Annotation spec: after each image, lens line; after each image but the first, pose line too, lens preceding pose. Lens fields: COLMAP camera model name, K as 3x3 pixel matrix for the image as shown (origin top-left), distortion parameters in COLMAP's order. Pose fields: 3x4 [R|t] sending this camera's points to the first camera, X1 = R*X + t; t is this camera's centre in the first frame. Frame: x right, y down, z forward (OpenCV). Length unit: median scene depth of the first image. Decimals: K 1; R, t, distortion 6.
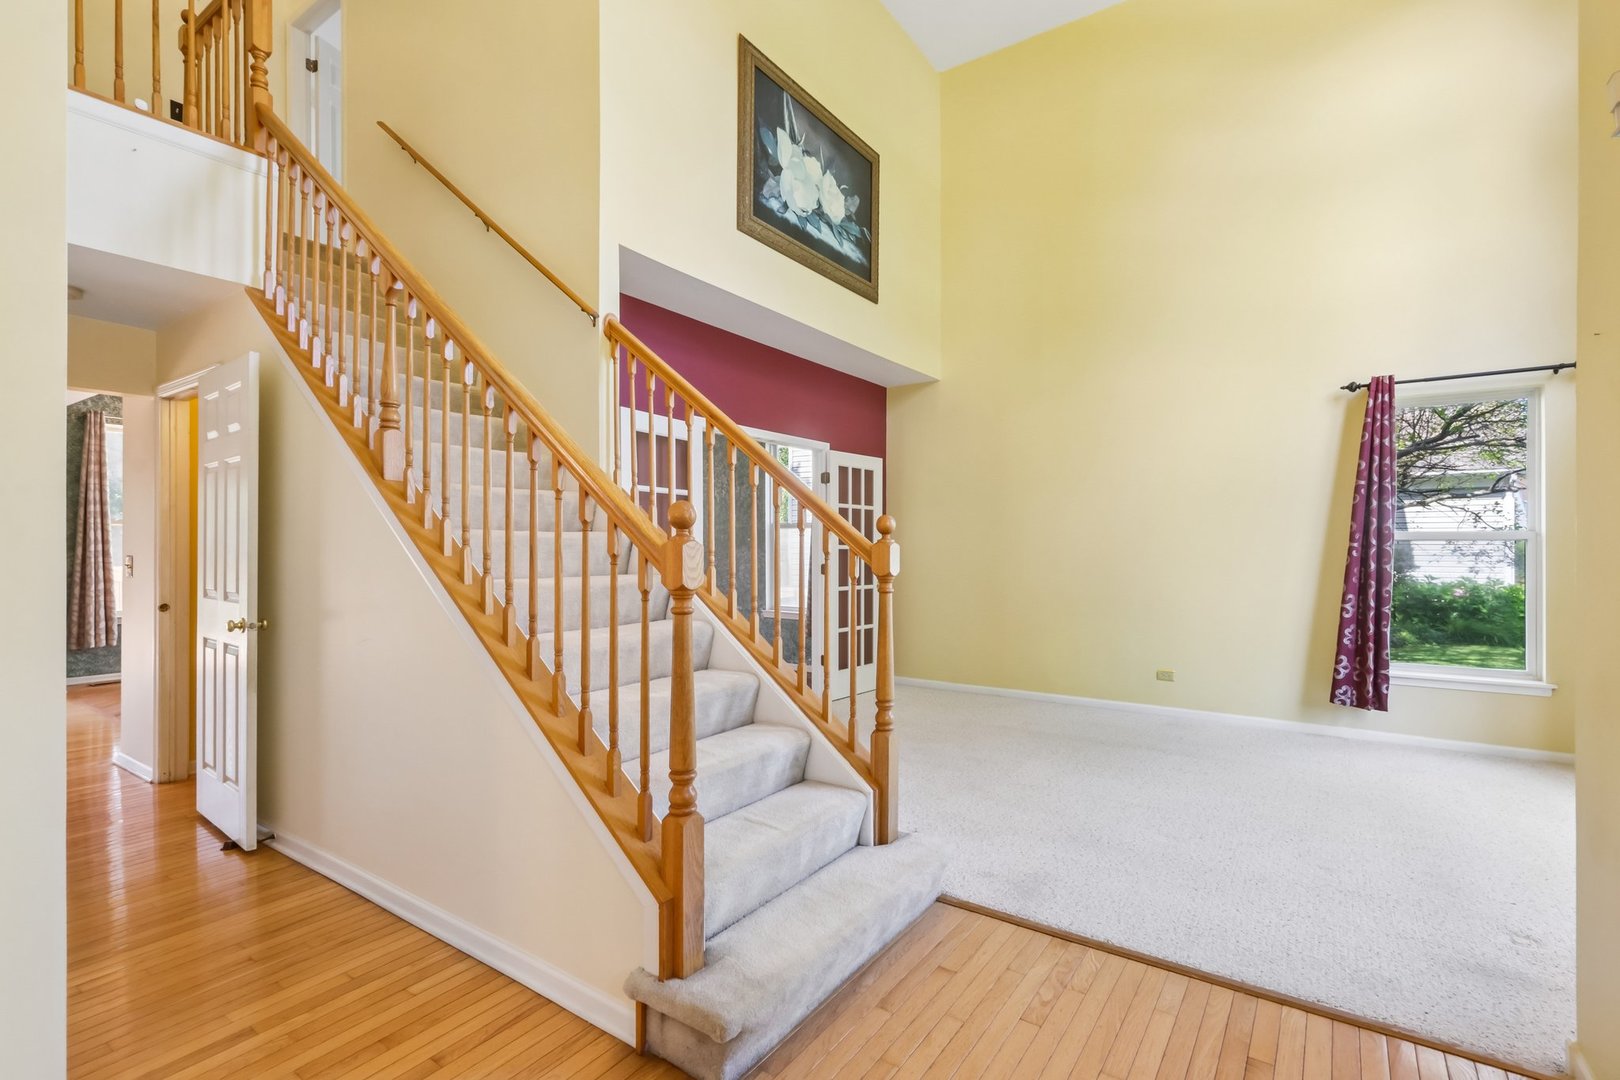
lens RADIAL K [[750.6, 0, 813.2], [0, 750.6, 540.2], [0, 0, 1]] dist [-0.009244, 0.000518]
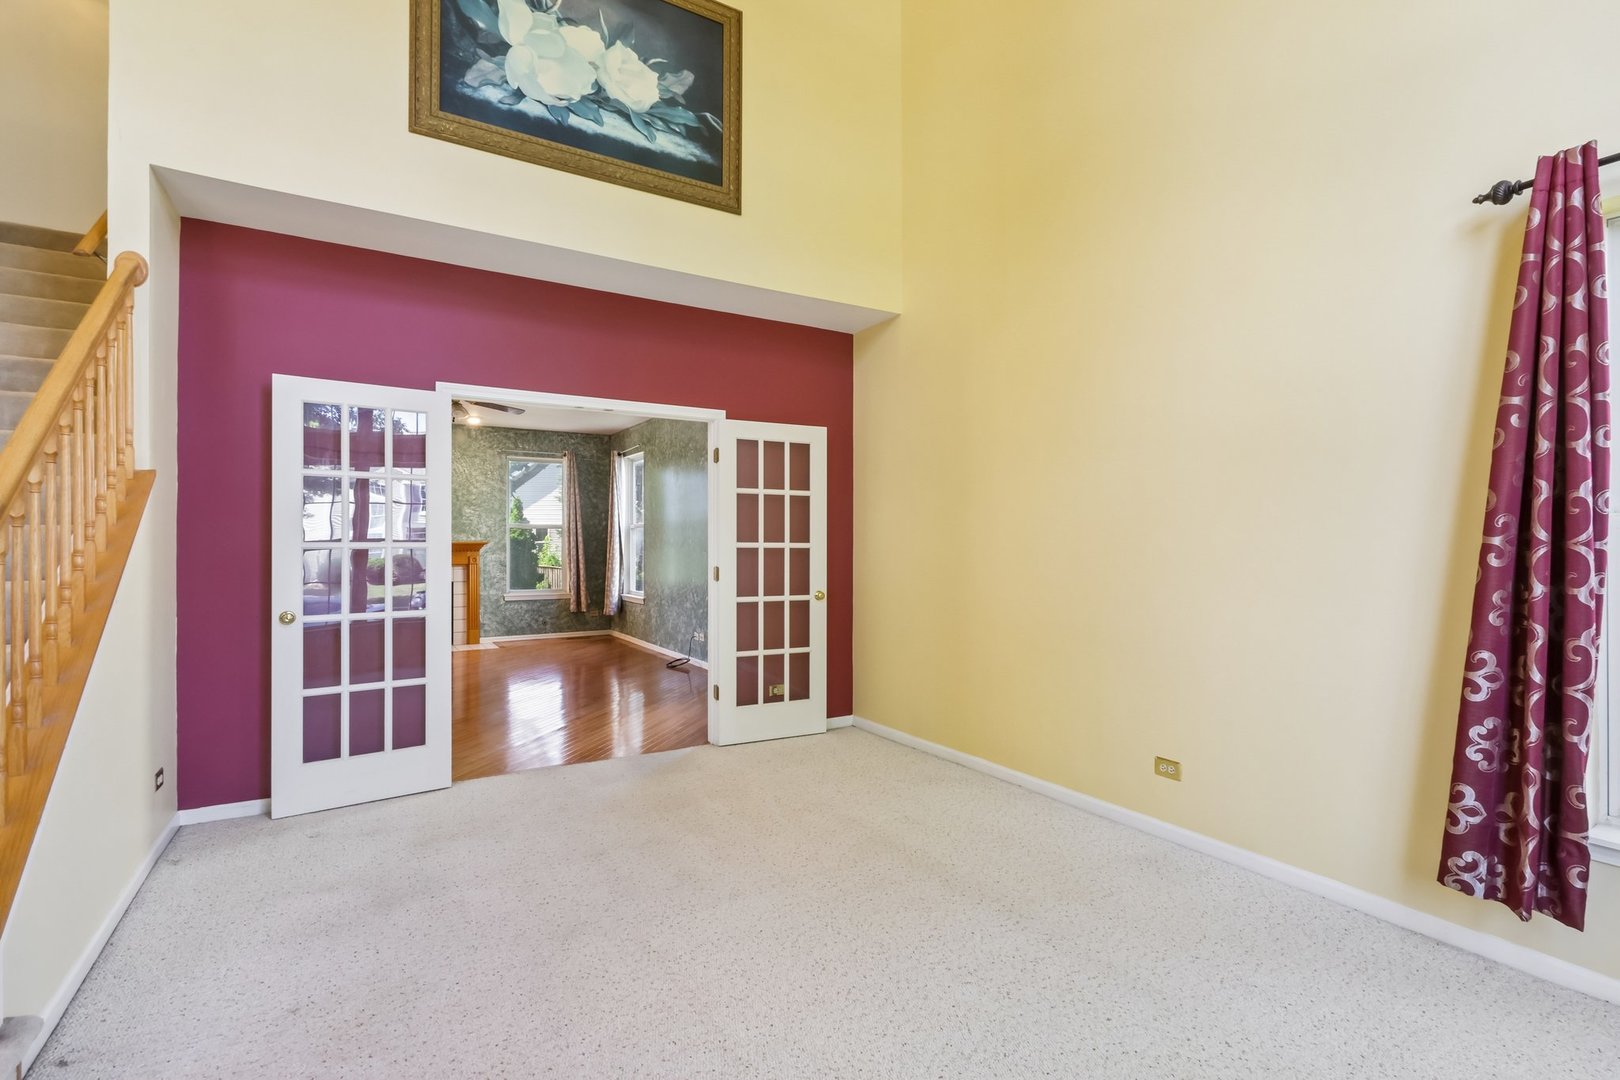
lens RADIAL K [[750.6, 0, 804.9], [0, 750.6, 535.9], [0, 0, 1]] dist [-0.009244, 0.000518]
pose [[0.915057, -0.005201, -0.403292, 0.525390], [0.004605, 0.999986, -0.002447, 0.002294], [0.403299, 0.000382, 0.915068, 0.423703]]
